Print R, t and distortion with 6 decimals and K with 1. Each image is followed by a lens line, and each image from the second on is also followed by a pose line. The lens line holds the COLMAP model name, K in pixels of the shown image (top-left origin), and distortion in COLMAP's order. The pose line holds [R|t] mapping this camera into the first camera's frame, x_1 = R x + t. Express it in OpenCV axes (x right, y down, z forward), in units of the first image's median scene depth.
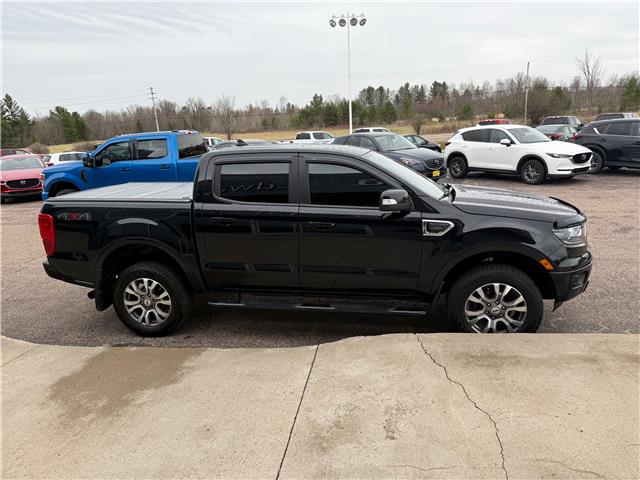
lens RADIAL K [[450.2, 0, 323.1], [0, 450.2, 241.5], [0, 0, 1]] dist [0.032608, -0.044233]
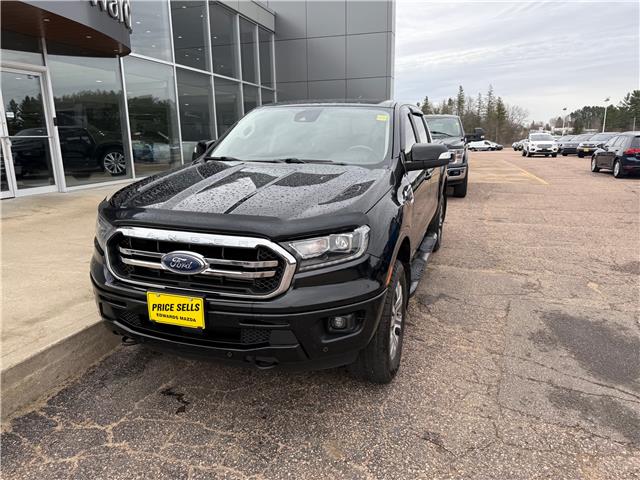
lens RADIAL K [[450.2, 0, 326.9], [0, 450.2, 242.1], [0, 0, 1]] dist [0.032608, -0.044233]
pose [[-0.142135, 0.283508, -0.948378, 0.912633], [-0.229192, 0.922643, 0.310164, -0.221569], [0.962948, 0.261446, -0.066162, 1.084255]]
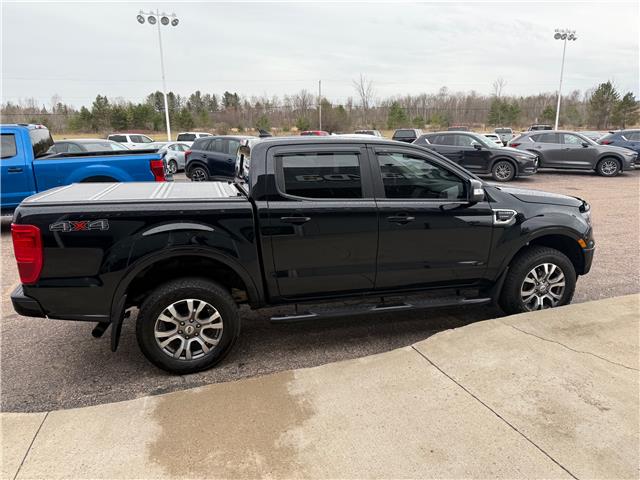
lens RADIAL K [[450.2, 0, 325.2], [0, 450.2, 240.3], [0, 0, 1]] dist [0.032608, -0.044233]
pose [[0.902645, -0.063618, 0.425658, -0.463203], [0.073072, 0.997309, -0.005900, 0.000729], [-0.424137, 0.036430, 0.904865, 0.167379]]
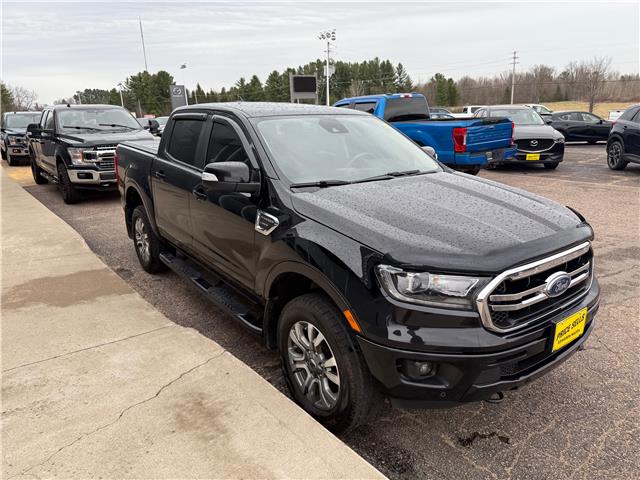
lens RADIAL K [[450.2, 0, 324.7], [0, 450.2, 238.3], [0, 0, 1]] dist [0.032608, -0.044233]
pose [[0.731815, 0.222336, -0.644216, 0.624733], [-0.182391, 0.974700, 0.129203, -0.092408], [0.656643, 0.022947, 0.753852, 0.411028]]
